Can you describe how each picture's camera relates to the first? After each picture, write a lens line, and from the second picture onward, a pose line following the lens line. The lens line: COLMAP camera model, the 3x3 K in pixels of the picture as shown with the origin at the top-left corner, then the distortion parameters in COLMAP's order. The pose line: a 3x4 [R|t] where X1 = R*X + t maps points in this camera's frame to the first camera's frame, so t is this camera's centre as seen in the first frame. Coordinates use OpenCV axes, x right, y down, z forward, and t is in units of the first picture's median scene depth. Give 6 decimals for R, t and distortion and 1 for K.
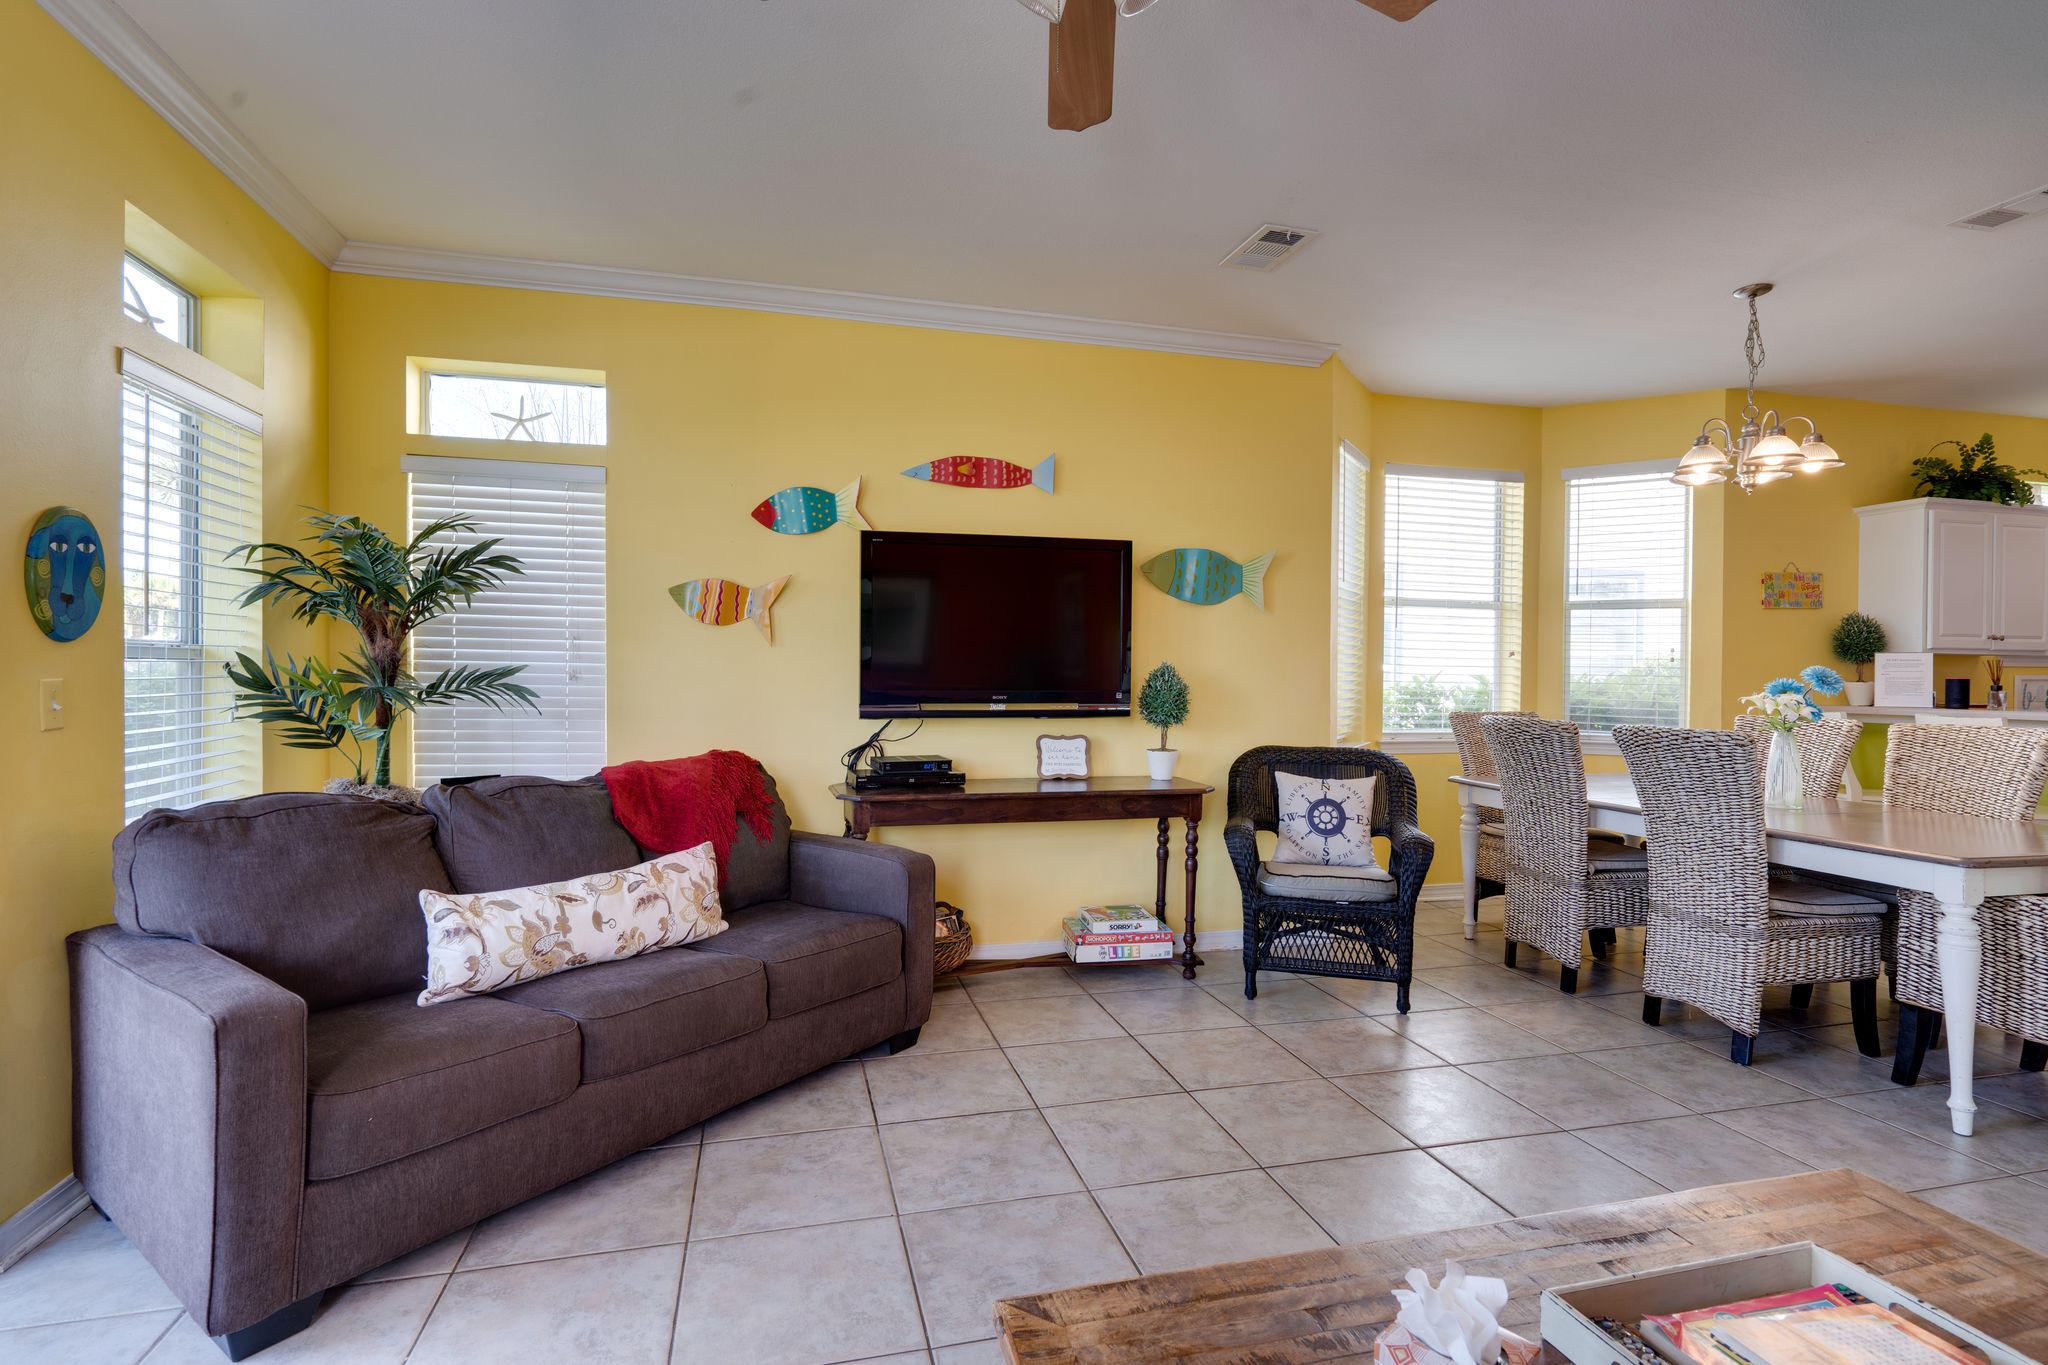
lens RADIAL K [[980.0, 0, 1024.8], [0, 980.0, 678.4], [0, 0, 1]] dist [0.000853, -0.000308]
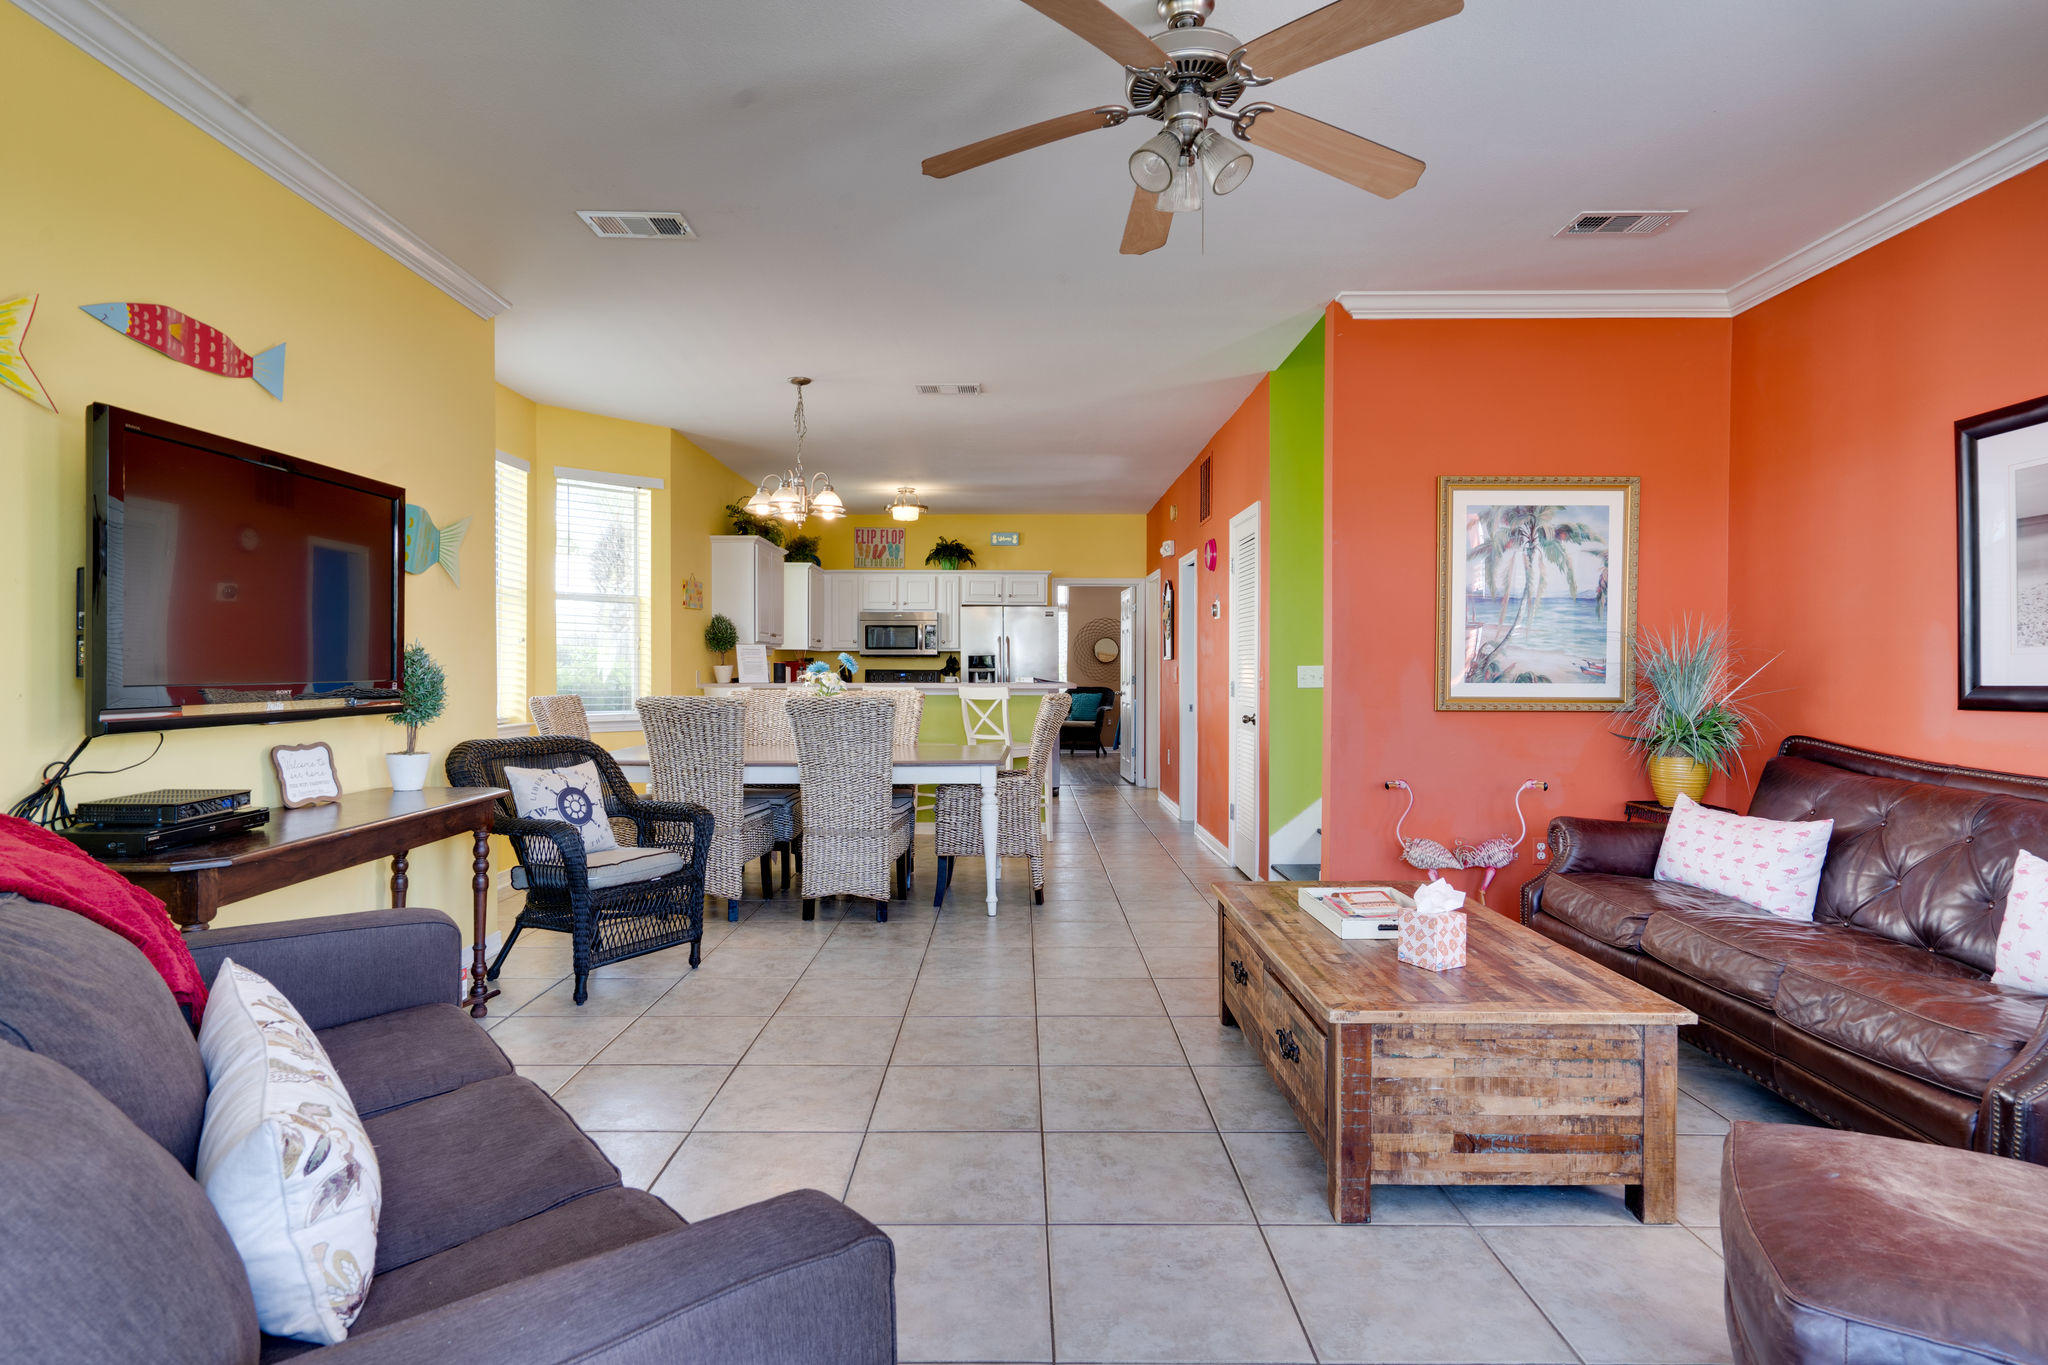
lens RADIAL K [[1045.1, 0, 1022.3], [0, 1045.1, 674.9], [0, 0, 1]] dist [-0.001223, -0.000297]
pose [[0.254019, -0.014443, 0.967091, -0.606762], [0.008026, 0.999886, 0.012825, 0.002316], [-0.967166, 0.004504, 0.254105, 0.326740]]
